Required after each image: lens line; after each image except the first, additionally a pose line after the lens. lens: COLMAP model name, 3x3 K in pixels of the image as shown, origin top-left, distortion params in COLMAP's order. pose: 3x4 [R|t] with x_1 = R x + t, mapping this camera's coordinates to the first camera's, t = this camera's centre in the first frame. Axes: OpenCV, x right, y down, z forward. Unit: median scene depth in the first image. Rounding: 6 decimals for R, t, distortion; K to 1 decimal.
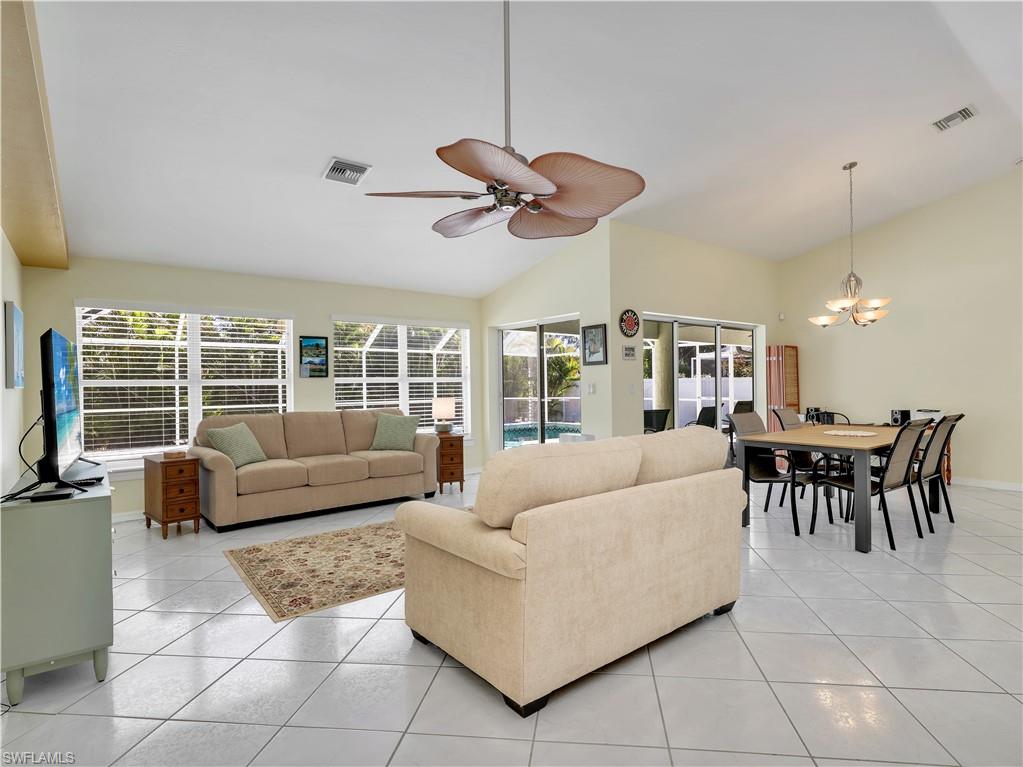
lens RADIAL K [[546.3, 0, 533.6], [0, 546.3, 383.6], [0, 0, 1]] dist [0.000562, 0.000660]
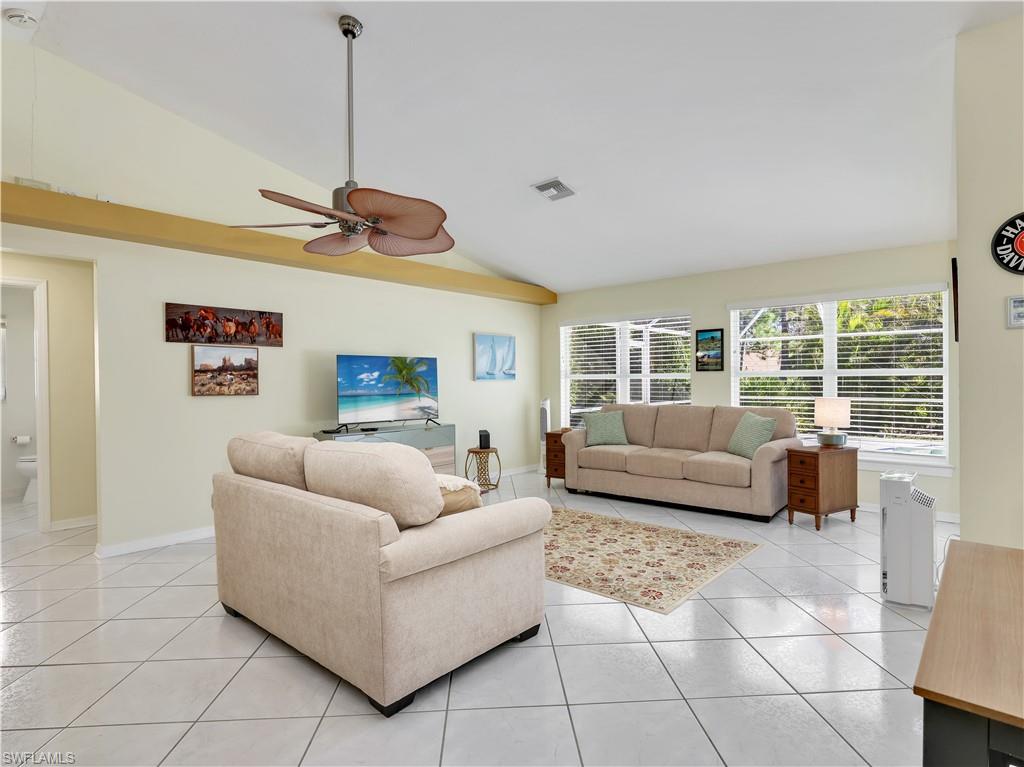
lens RADIAL K [[541.1, 0, 519.7], [0, 541.1, 383.4], [0, 0, 1]] dist [0.001295, -0.002637]
pose [[0.165487, 0.016341, -0.986077, 0.520921], [0.005548, 0.999831, 0.017501, -0.008612], [0.986196, -0.008367, 0.165369, 0.519540]]
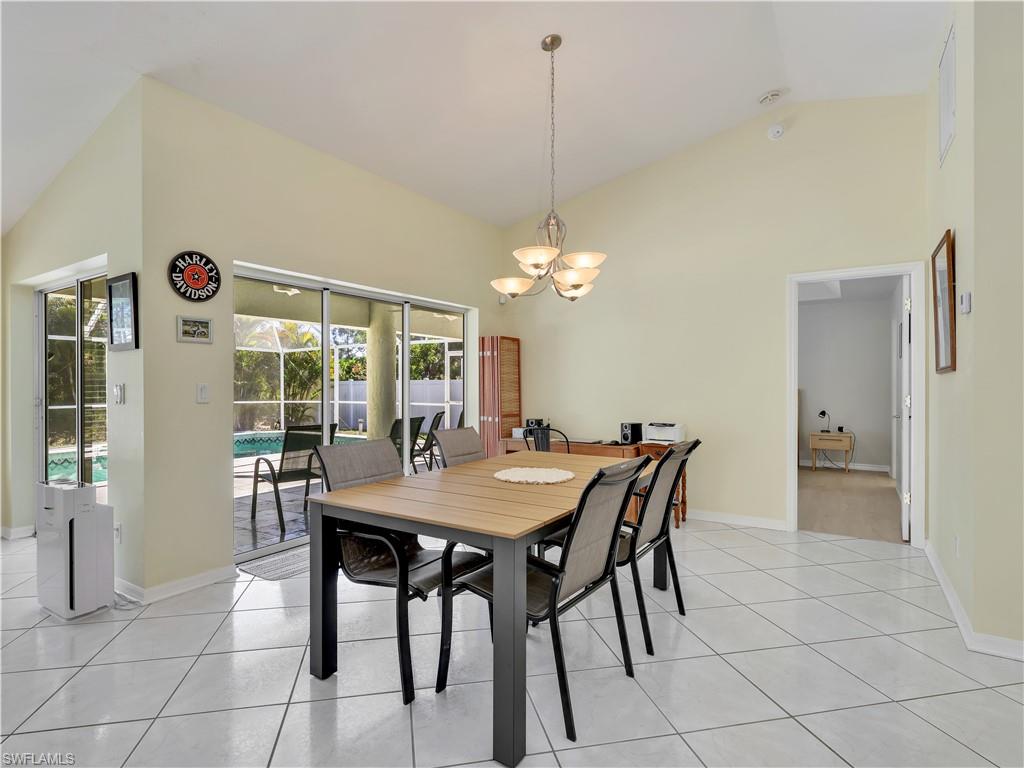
lens RADIAL K [[541.1, 0, 501.7], [0, 541.1, 384.8], [0, 0, 1]] dist [0.001295, -0.002637]
pose [[0.952007, 0.009693, 0.305922, 0.299012], [-0.009740, 0.999952, -0.001371, -0.002970], [-0.305920, -0.001674, 0.952056, 0.376128]]
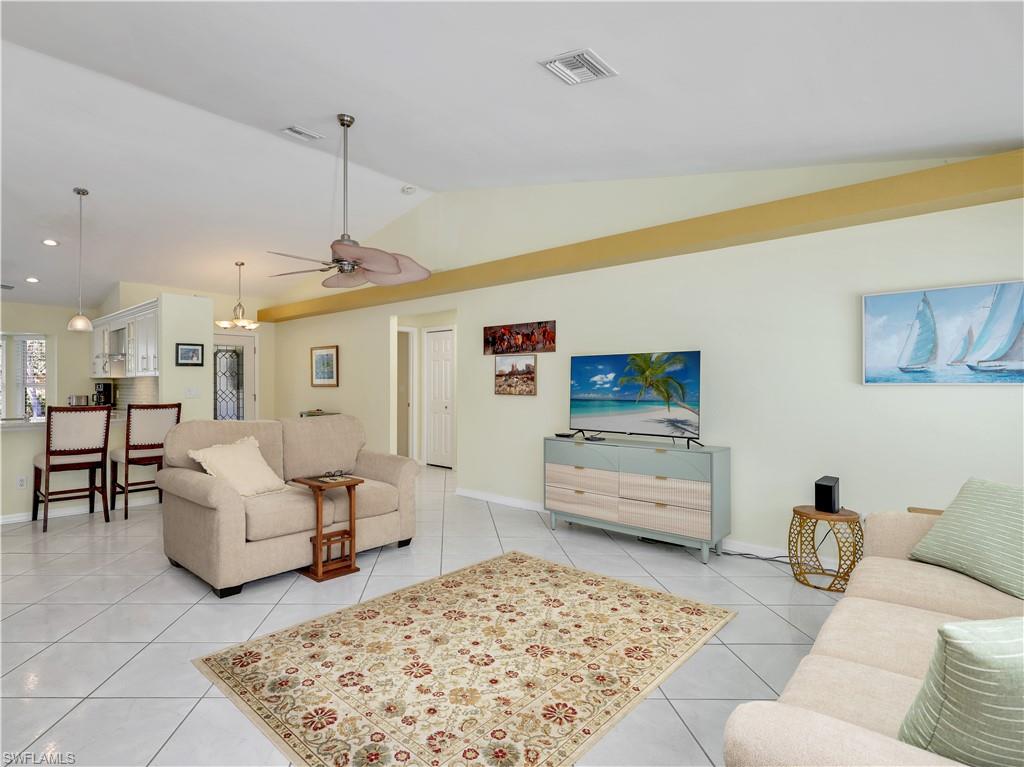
lens RADIAL K [[541.1, 0, 449.0], [0, 541.1, 384.7], [0, 0, 1]] dist [0.001295, -0.002637]
pose [[-0.994778, 0.009494, -0.101621, -0.080167], [0.009537, 0.999955, 0.000066, 0.000473], [0.101617, -0.000904, -0.994823, 1.149412]]
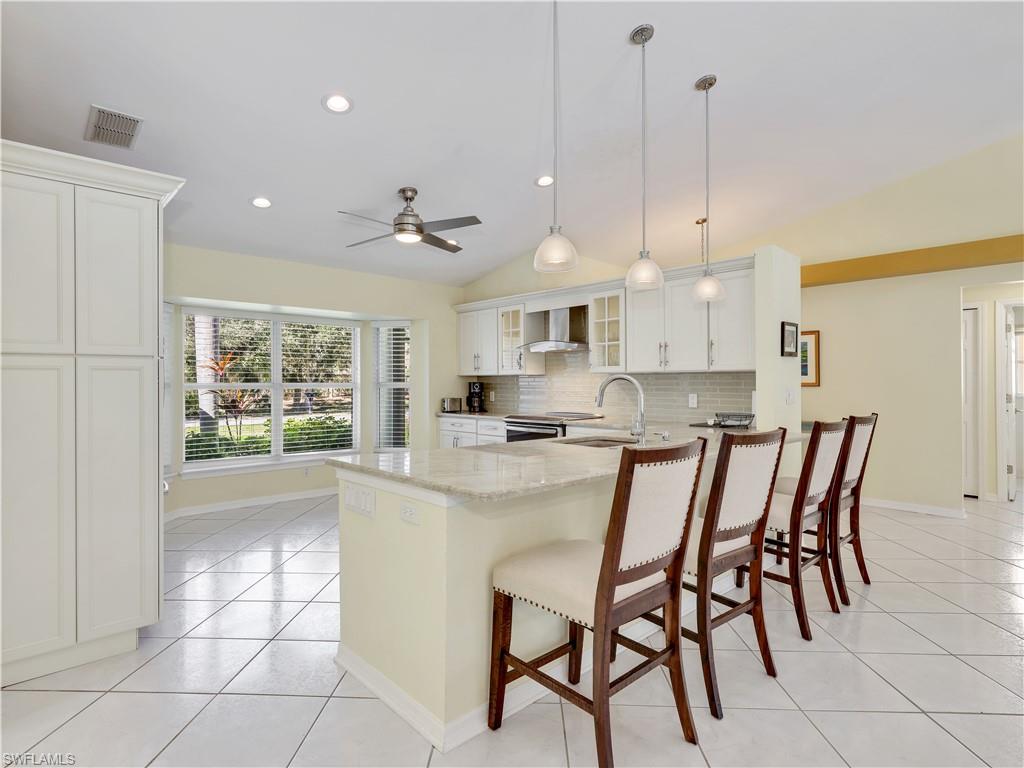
lens RADIAL K [[541.1, 0, 512.3], [0, 541.1, 379.3], [0, 0, 1]] dist [0.001295, -0.002637]
pose [[-0.997255, 0.012618, -0.072958, 0.683335], [0.013032, 0.999902, -0.005199, -0.011271], [0.072885, -0.006135, -0.997321, 0.755485]]
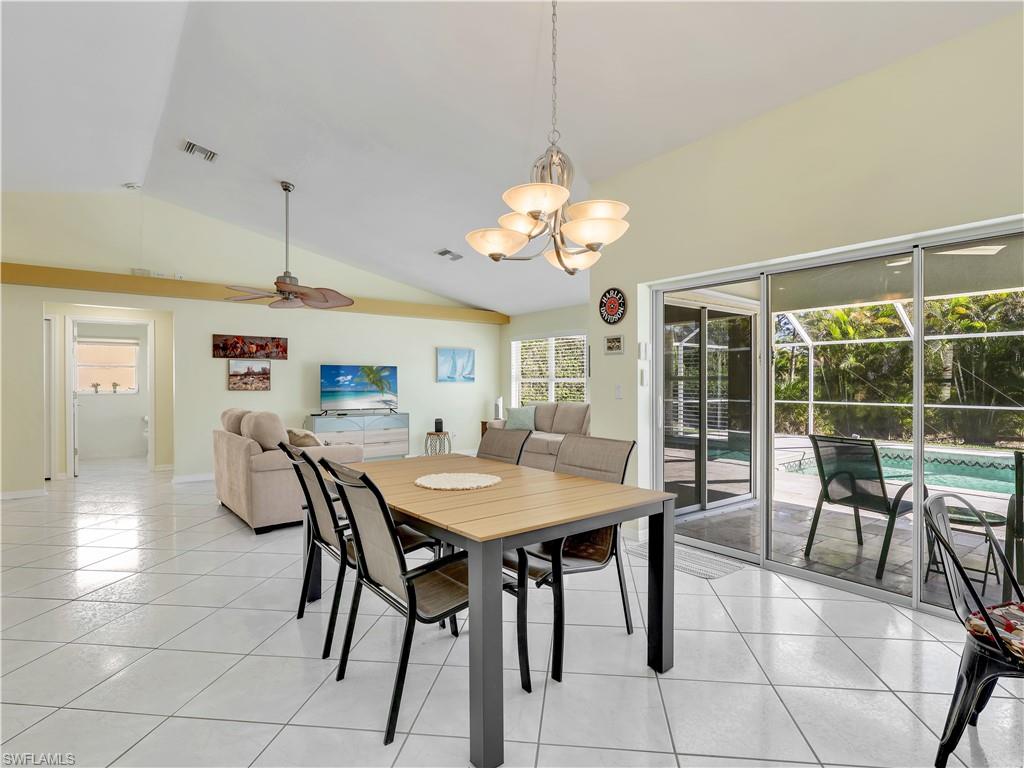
lens RADIAL K [[541.1, 0, 524.3], [0, 541.1, 385.6], [0, 0, 1]] dist [0.001295, -0.002637]
pose [[-0.010736, 0.016854, -0.999800, 0.917354], [-0.000092, 0.999858, 0.016856, -0.012054], [0.999942, 0.000273, -0.010733, 0.869445]]
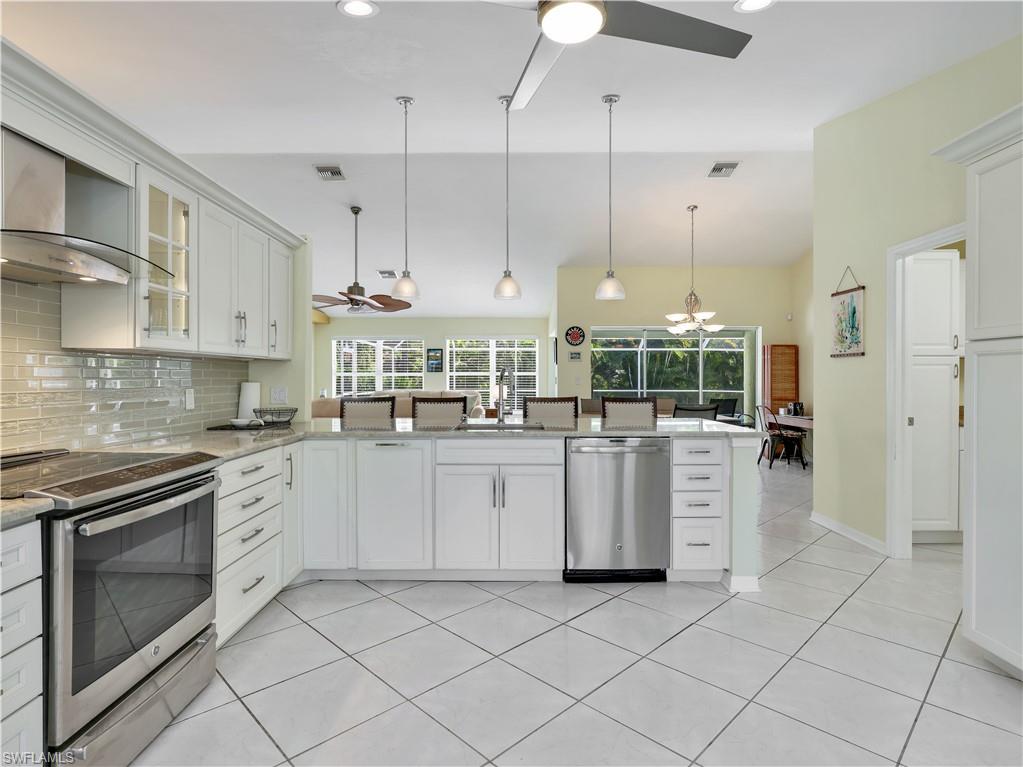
lens RADIAL K [[540.6, 0, 508.4], [0, 540.6, 379.7], [0, 0, 1]] dist [0.001295, -0.002637]
pose [[0.774190, 0.014811, -0.632780, 0.931892], [-0.009940, 0.999887, 0.011242, -0.008434], [0.632876, -0.002413, 0.774250, -0.219404]]
